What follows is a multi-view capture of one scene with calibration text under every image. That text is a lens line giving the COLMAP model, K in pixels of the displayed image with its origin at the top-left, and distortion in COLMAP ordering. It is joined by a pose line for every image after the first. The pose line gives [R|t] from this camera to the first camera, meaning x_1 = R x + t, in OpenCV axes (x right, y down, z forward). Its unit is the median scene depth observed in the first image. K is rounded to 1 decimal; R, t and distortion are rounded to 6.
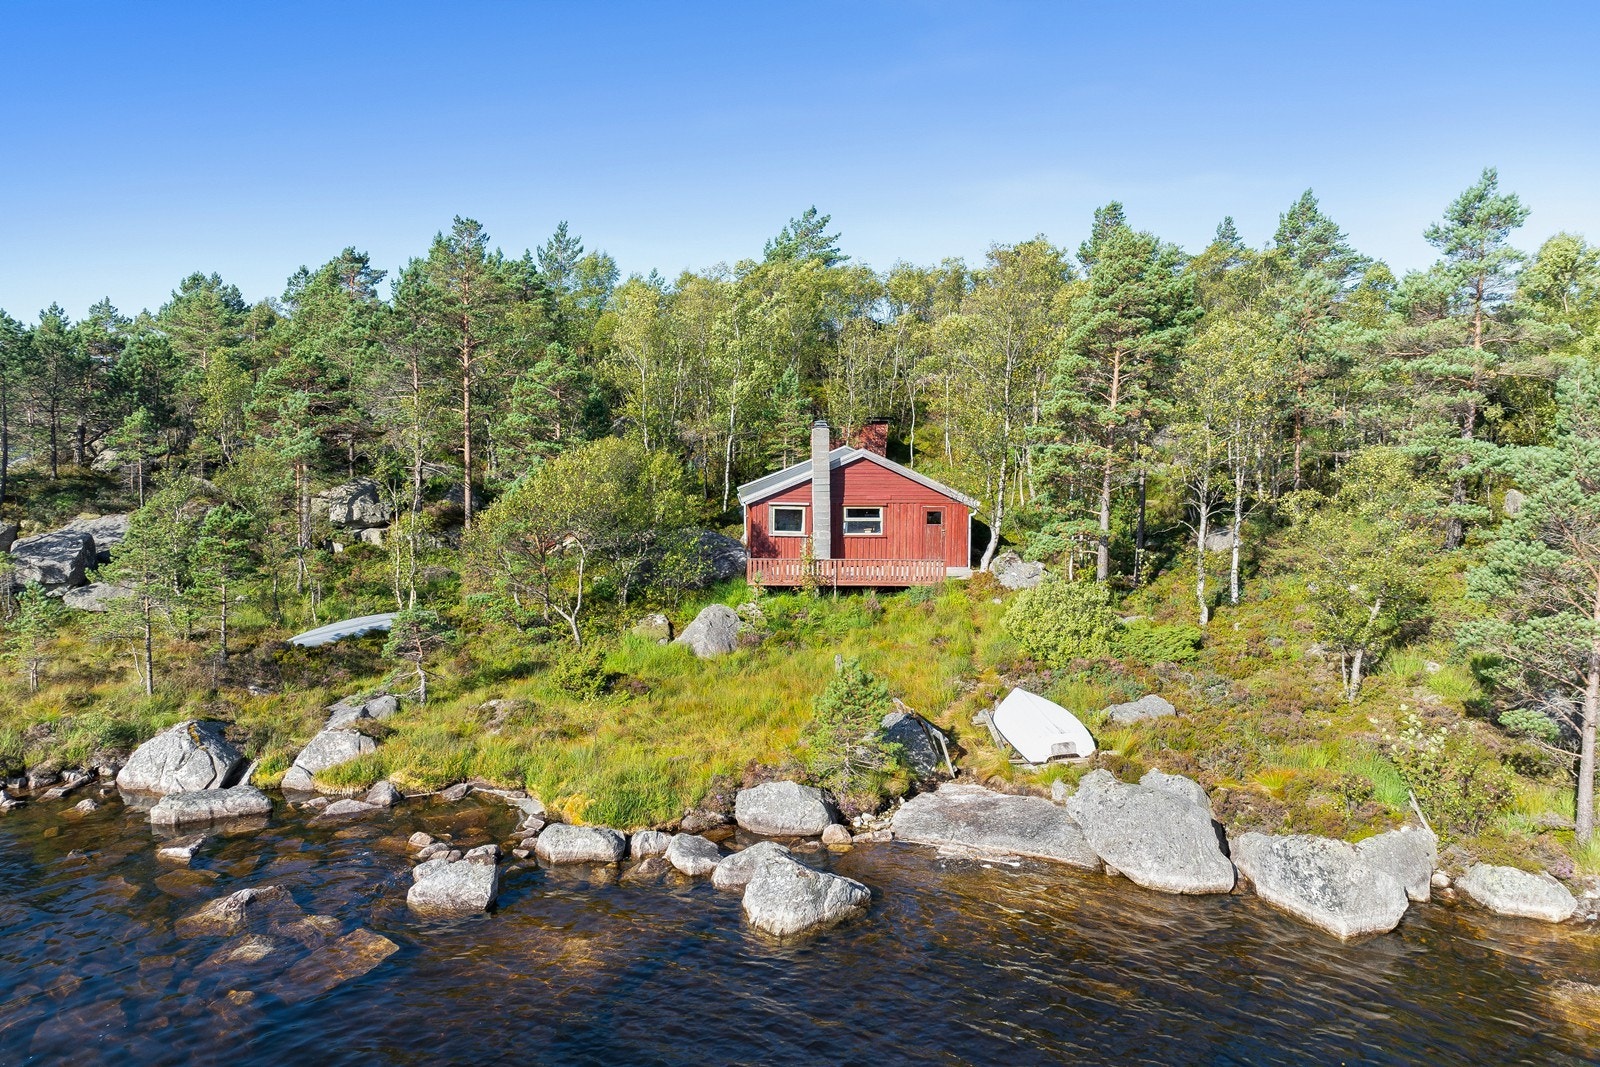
lens RADIAL K [[1124.9, 0, 805.3], [0, 1124.9, 525.4], [0, 0, 1]] dist [-0.008642, -0.009209]
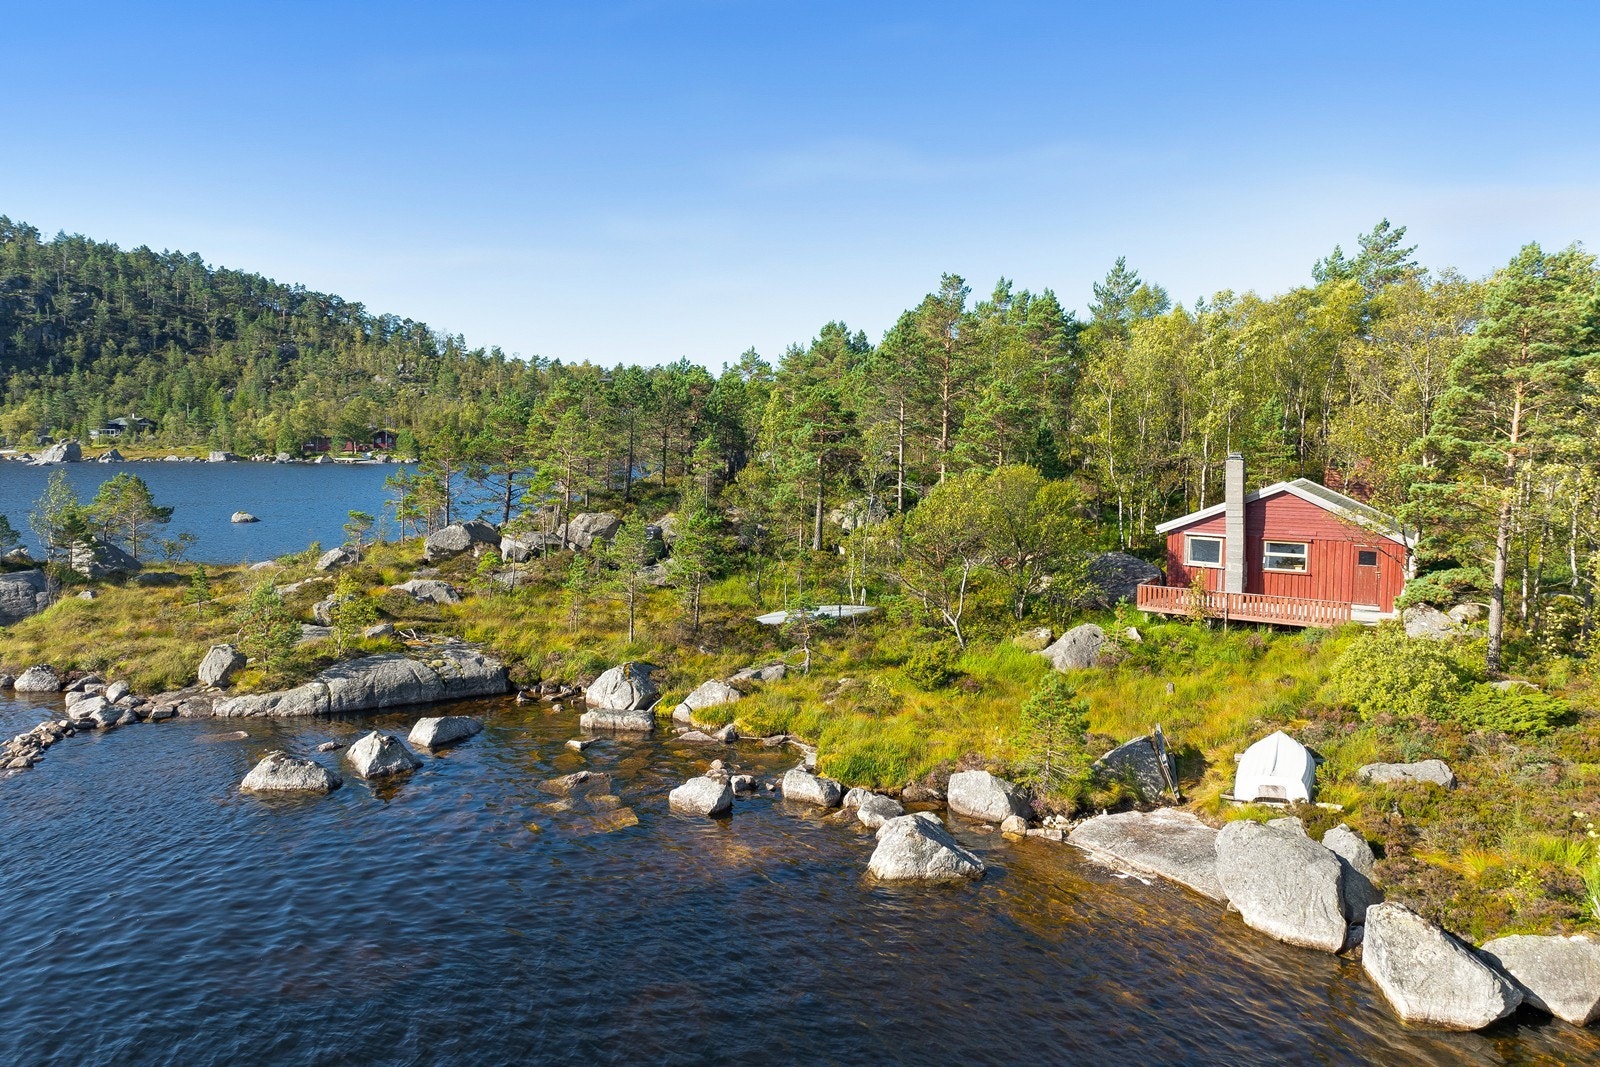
lens RADIAL K [[1124.9, 0, 799.3], [0, 1124.9, 485.6], [0, 0, 1]] dist [-0.008642, -0.009209]
pose [[0.826284, 0.030742, -0.562414, 0.380353], [-0.061123, 0.997507, -0.035275, -0.008142], [0.559928, 0.063524, 0.826103, -0.054913]]
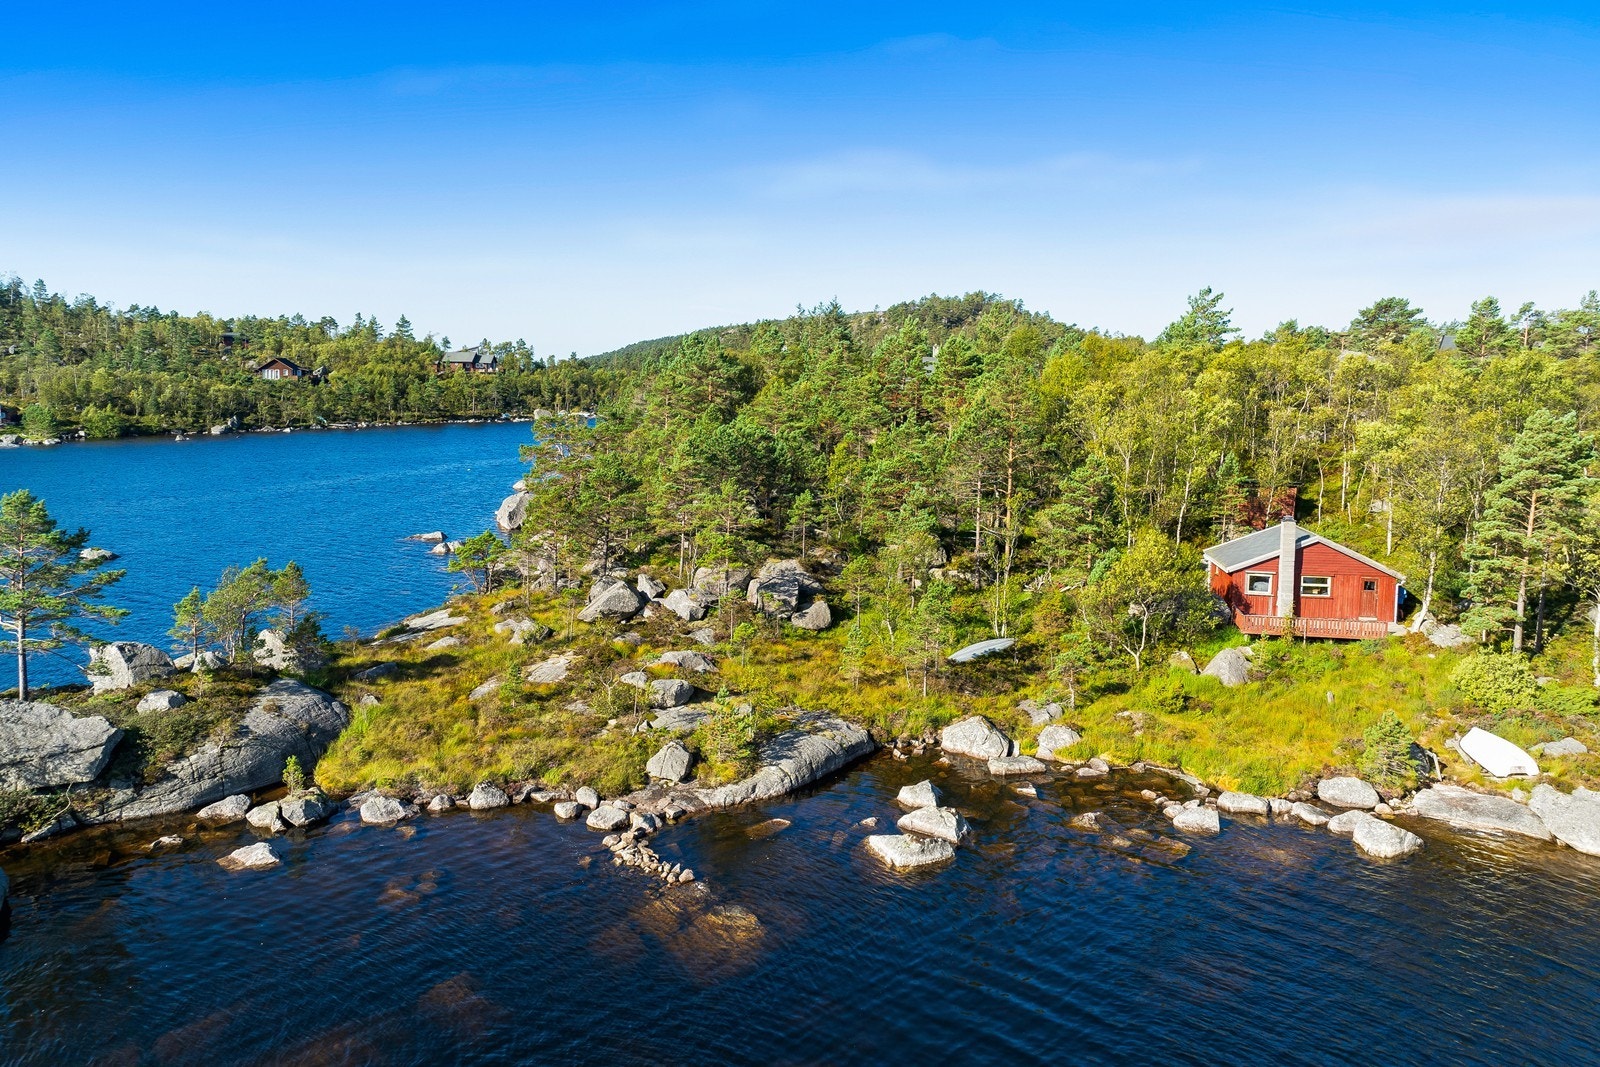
lens RADIAL K [[1124.9, 0, 813.5], [0, 1124.9, 481.0], [0, 0, 1]] dist [-0.008642, -0.009209]
pose [[0.975295, 0.023289, -0.219677, -0.390452], [-0.023827, 0.999716, 0.000201, -0.184754], [0.219619, 0.005038, 0.975573, -0.769295]]
